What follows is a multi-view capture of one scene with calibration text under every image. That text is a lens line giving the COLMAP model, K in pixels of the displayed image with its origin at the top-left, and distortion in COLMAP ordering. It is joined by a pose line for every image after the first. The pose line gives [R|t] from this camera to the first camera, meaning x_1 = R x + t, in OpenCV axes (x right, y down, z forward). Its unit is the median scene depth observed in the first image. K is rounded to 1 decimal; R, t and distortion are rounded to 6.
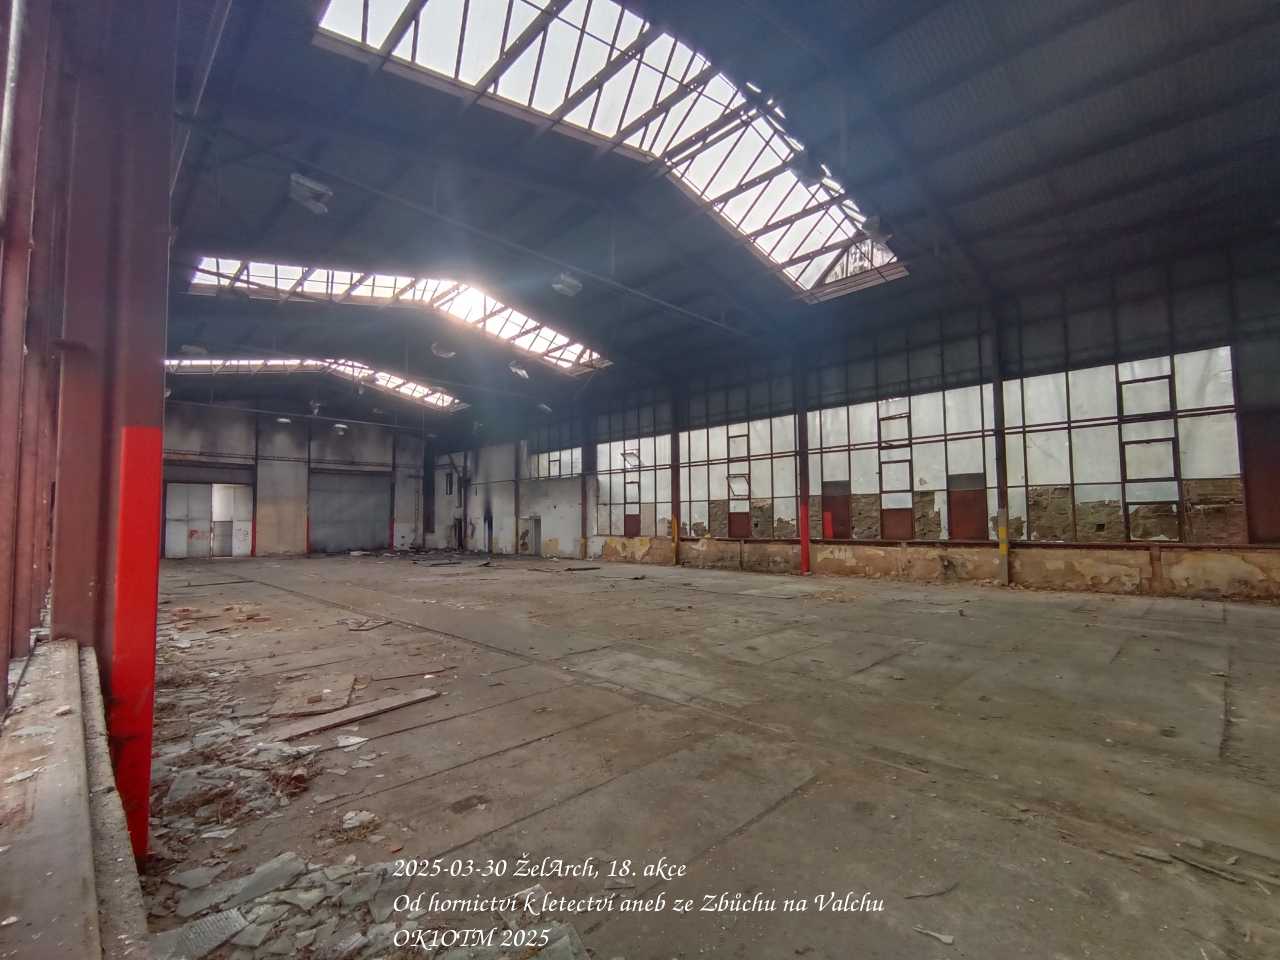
lens RADIAL K [[592.0, 0, 643.4], [0, 592.0, 488.8], [0, 0, 1]] dist [0.002723, -0.000045]
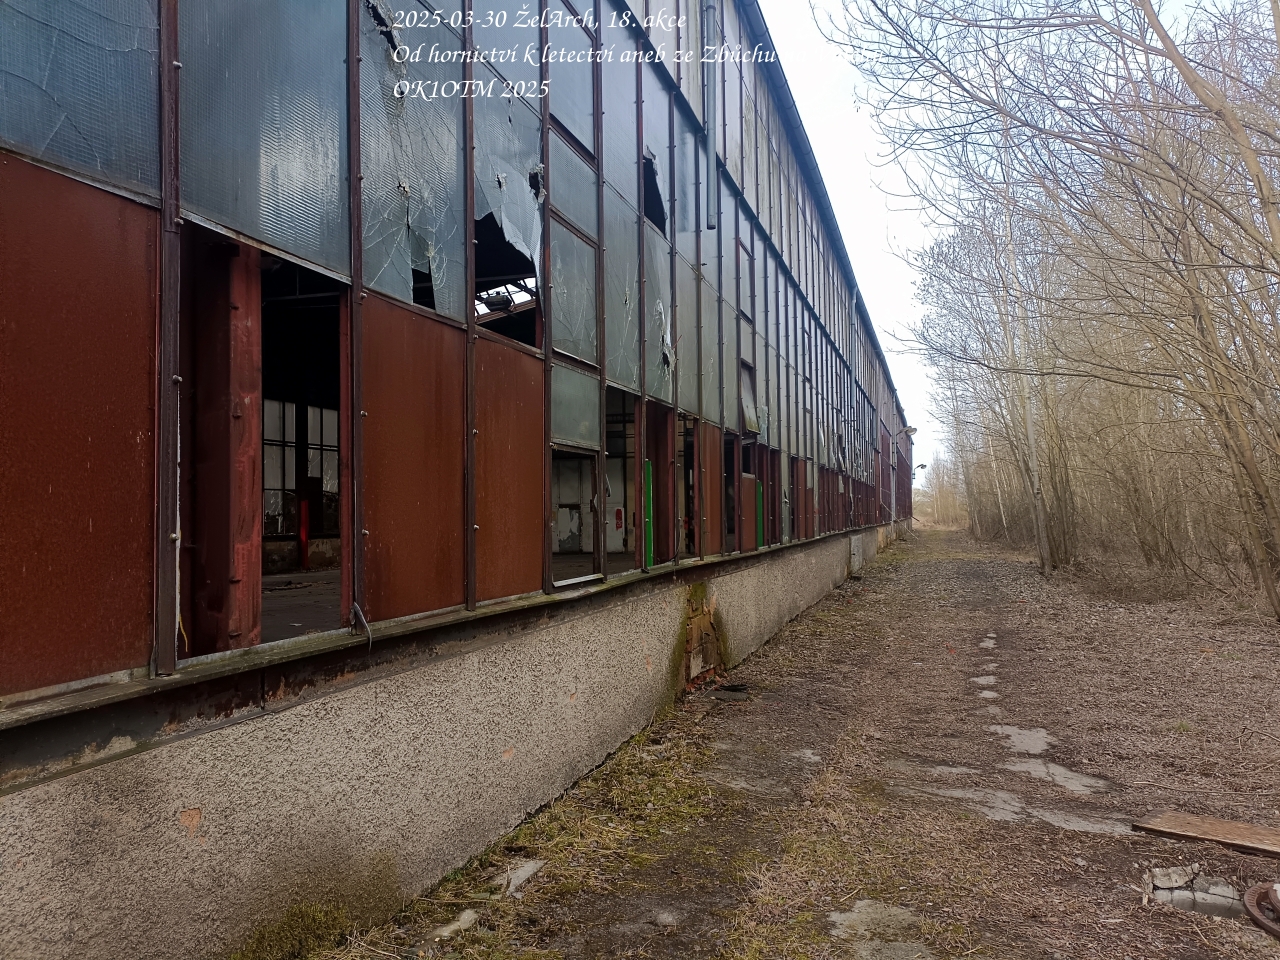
lens RADIAL K [[931.9, 0, 640.0], [0, 931.9, 480.0], [0, 0, 1]] dist [0.001327, 0.000164]
pose [[-0.477206, 0.054457, 0.877102, -1.175573], [-0.033847, 0.996199, -0.080267, 0.087953], [-0.878139, -0.067991, -0.473549, 1.083624]]
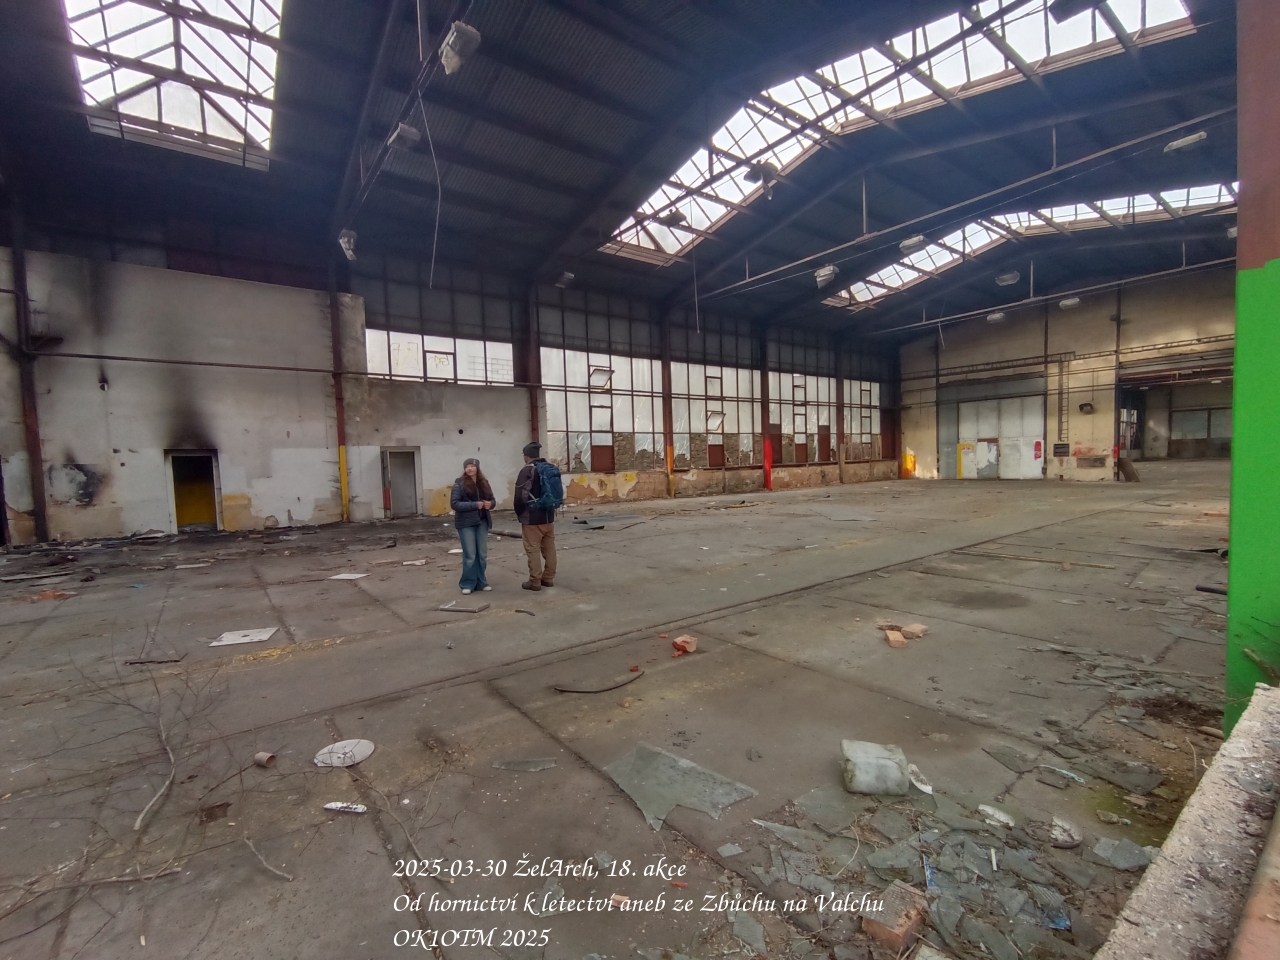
lens RADIAL K [[592.0, 0, 643.4], [0, 592.0, 488.8], [0, 0, 1]] dist [0.002723, -0.000045]
pose [[0.105534, -0.050174, 0.993149, -0.974475], [-0.034541, 0.997939, 0.054086, 0.066185], [-0.993816, -0.040012, 0.103583, 0.990656]]
